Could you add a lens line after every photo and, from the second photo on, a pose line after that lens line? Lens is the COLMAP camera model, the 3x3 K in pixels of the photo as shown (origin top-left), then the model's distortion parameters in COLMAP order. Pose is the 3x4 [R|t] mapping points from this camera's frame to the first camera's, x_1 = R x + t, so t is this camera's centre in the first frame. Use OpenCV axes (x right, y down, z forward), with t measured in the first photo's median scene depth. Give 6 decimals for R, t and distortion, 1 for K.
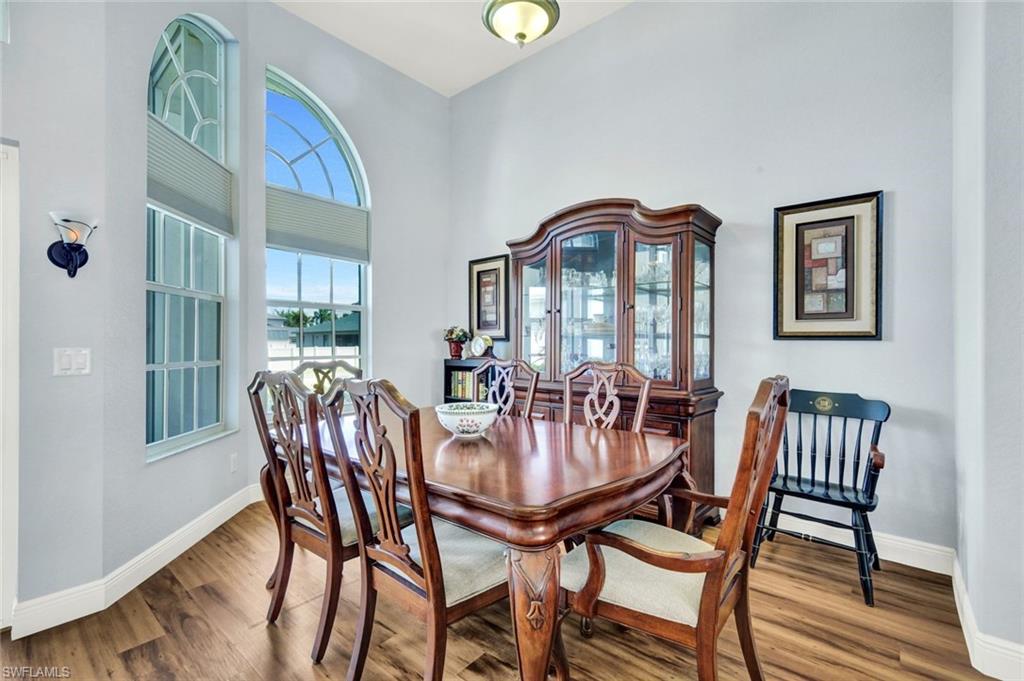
lens RADIAL K [[449.3, 0, 508.5], [0, 449.3, 342.2], [0, 0, 1]] dist [0.000283, 0.000431]
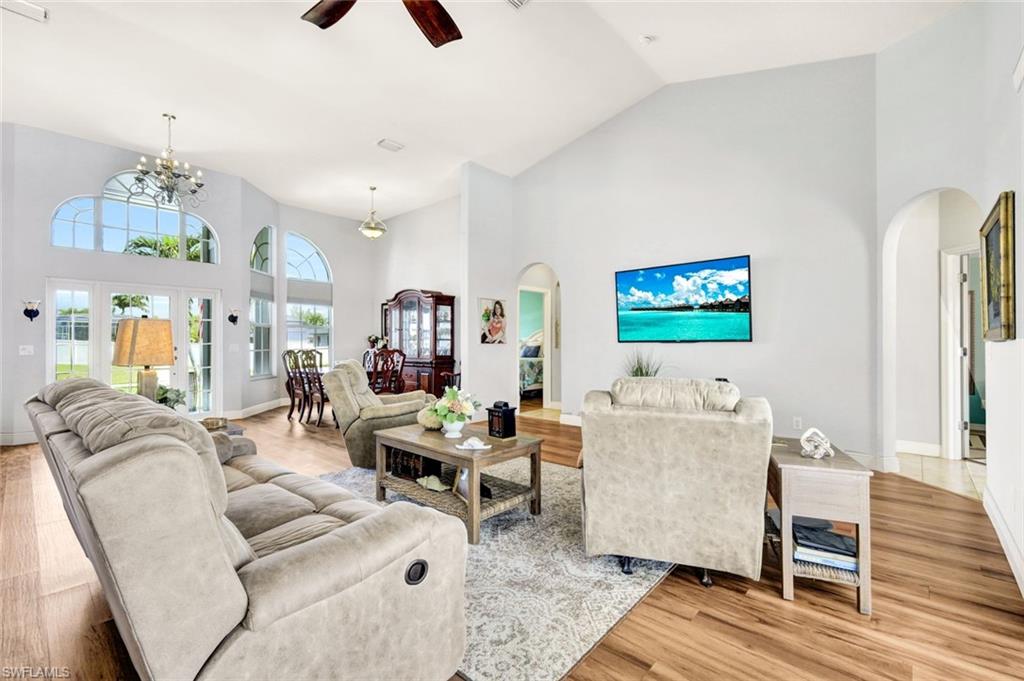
lens RADIAL K [[449.3, 0, 510.7], [0, 449.3, 336.8], [0, 0, 1]] dist [0.000283, 0.000431]
pose [[0.999532, -0.009778, -0.028996, 0.749546], [0.009338, 0.999840, -0.015278, 0.016233], [0.029141, 0.015000, 0.999463, -1.406408]]
